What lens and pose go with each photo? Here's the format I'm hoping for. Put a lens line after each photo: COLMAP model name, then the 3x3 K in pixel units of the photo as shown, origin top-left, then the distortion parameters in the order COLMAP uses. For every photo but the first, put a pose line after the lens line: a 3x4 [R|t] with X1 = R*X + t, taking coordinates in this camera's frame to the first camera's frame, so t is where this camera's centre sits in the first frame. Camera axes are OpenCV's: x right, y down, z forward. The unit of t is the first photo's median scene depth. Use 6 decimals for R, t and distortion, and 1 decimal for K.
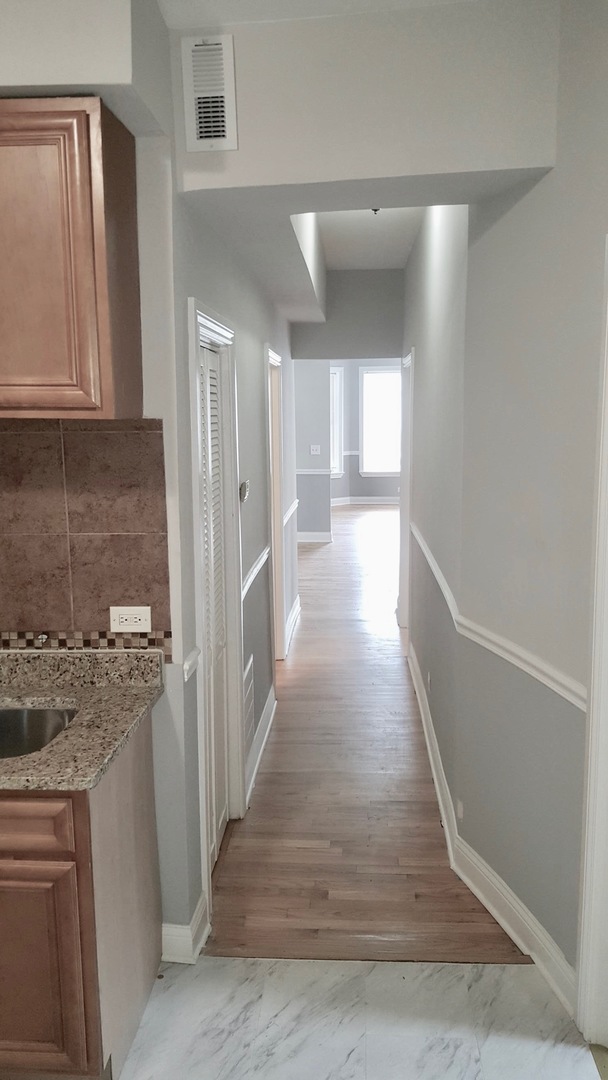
lens RADIAL K [[787.6, 0, 304.0], [0, 787.6, 540.0], [0, 0, 1]] dist [0.002524, 0.001323]
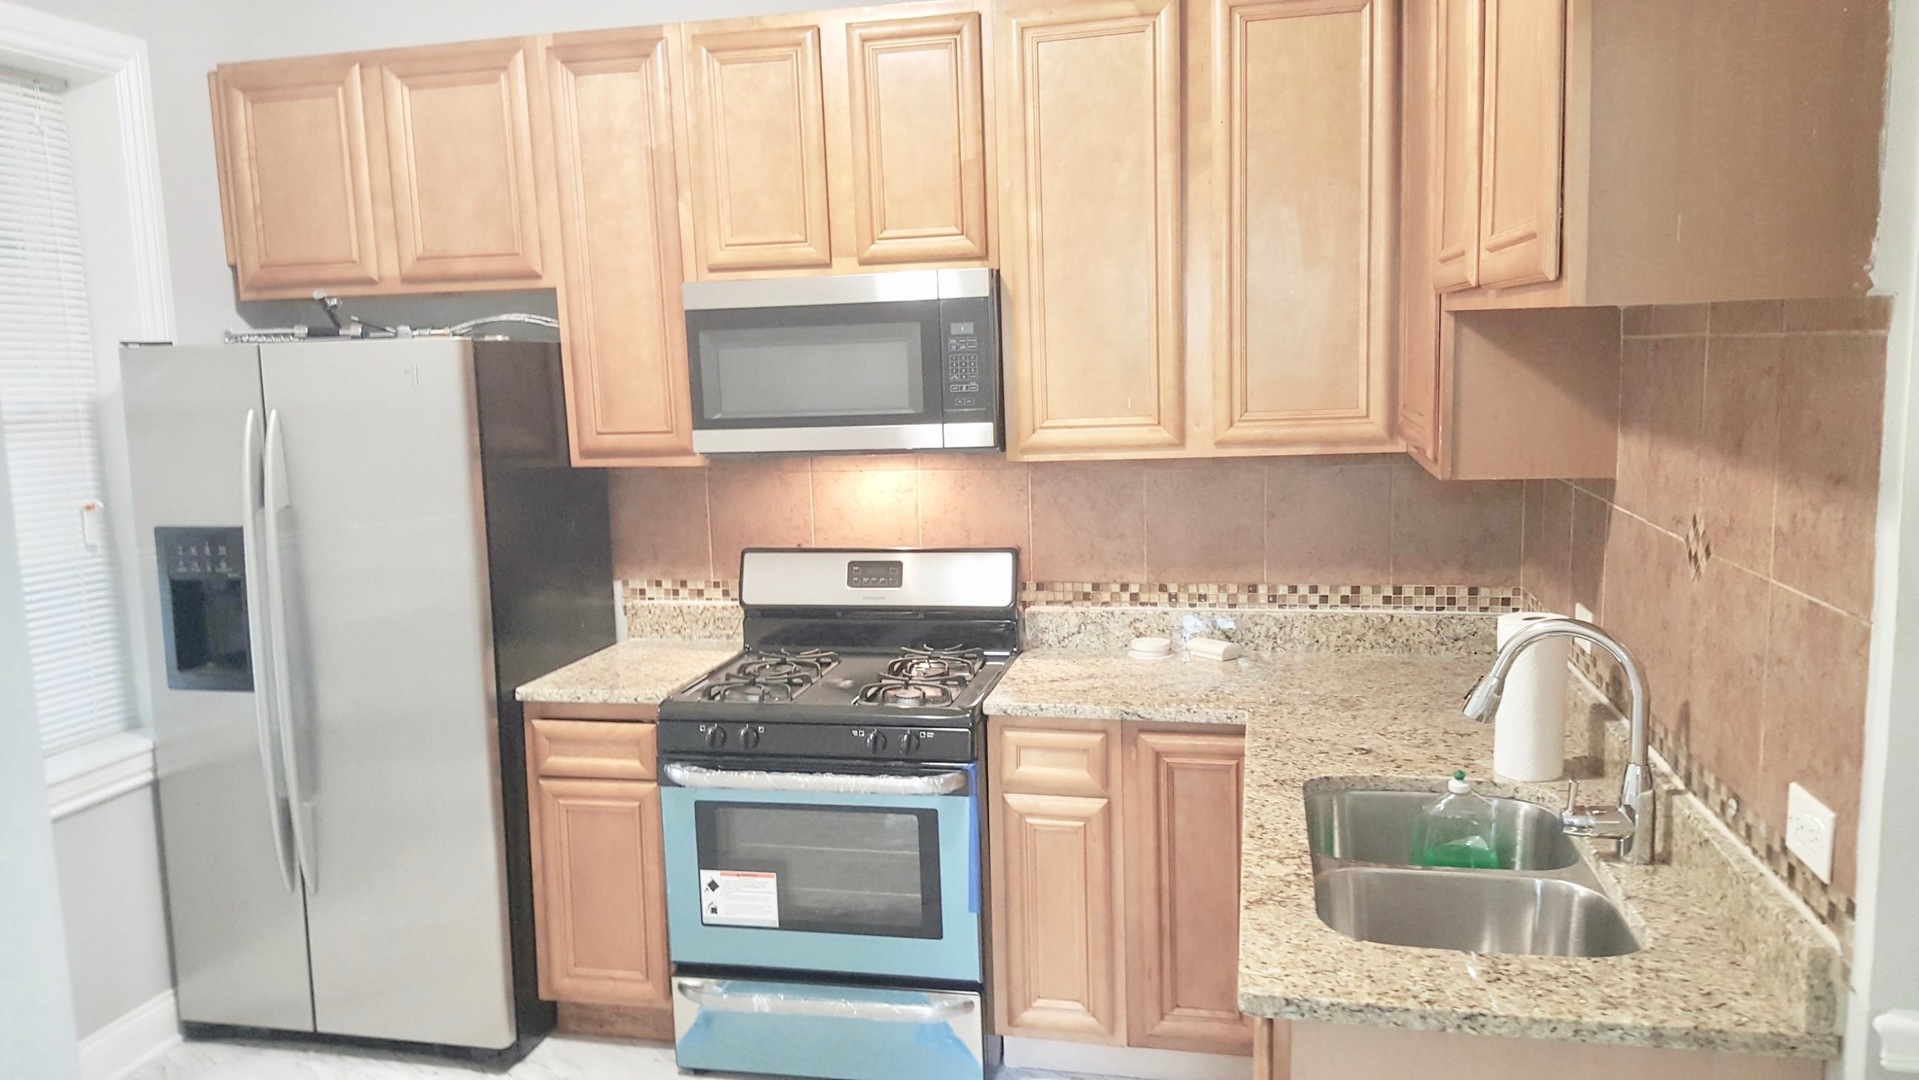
lens RADIAL K [[1399.4, 0, 959.5], [0, 1399.4, 540.0], [0, 0, 1]] dist [0.002524, 0.001323]
pose [[-0.144386, 0.139467, -0.979644, 0.496406], [-0.125230, 0.979482, 0.157901, -0.094324], [0.981565, 0.145480, -0.123958, 0.689036]]
